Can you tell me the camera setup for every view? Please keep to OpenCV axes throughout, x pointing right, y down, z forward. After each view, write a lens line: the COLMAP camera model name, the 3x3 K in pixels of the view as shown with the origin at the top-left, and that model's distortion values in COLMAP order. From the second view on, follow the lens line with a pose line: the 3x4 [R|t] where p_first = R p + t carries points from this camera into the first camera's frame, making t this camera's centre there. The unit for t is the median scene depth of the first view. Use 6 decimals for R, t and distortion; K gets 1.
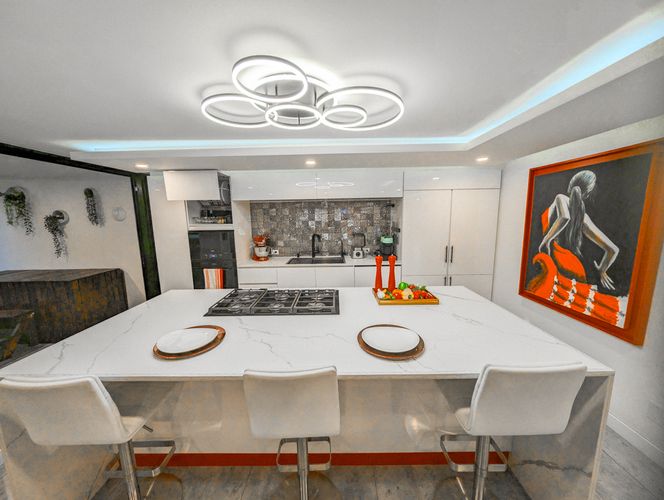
lens RADIAL K [[238.7, 0, 328.7], [0, 238.7, 249.5], [0, 0, 1]] dist [-0.002203, 0.000878]
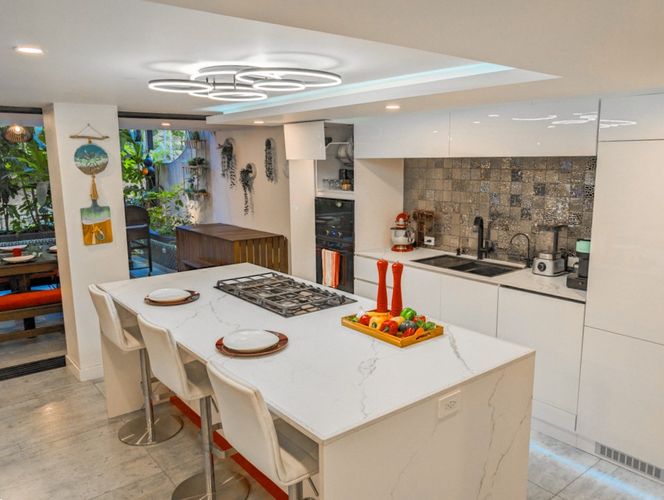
lens RADIAL K [[504.6, 0, 335.0], [0, 504.6, 253.1], [0, 0, 1]] dist [0.000604, -0.003983]
pose [[0.646000, 0.152314, -0.747987, 0.956966], [-0.115652, 0.988108, 0.101328, -0.099209], [0.754526, 0.021049, 0.655933, -0.016392]]
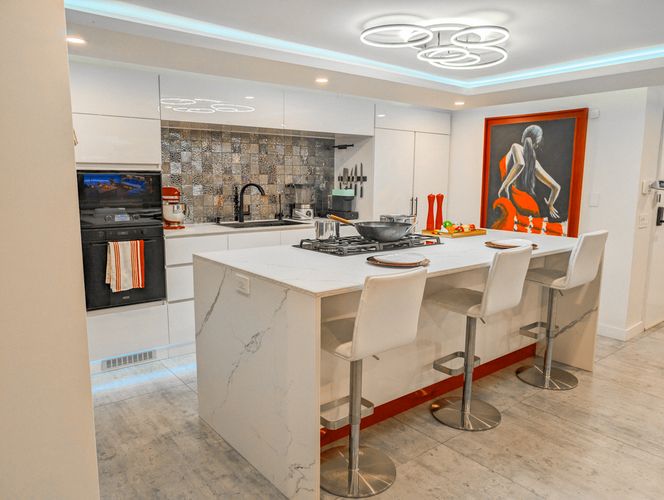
lens RADIAL K [[504.6, 0, 332.6], [0, 504.6, 248.1], [0, 0, 1]] dist [0.000604, -0.003983]
pose [[0.760833, -0.066208, 0.645562, -1.196427], [0.070843, 0.997311, 0.018791, 0.148094], [-0.645069, 0.031437, 0.763477, -0.243863]]
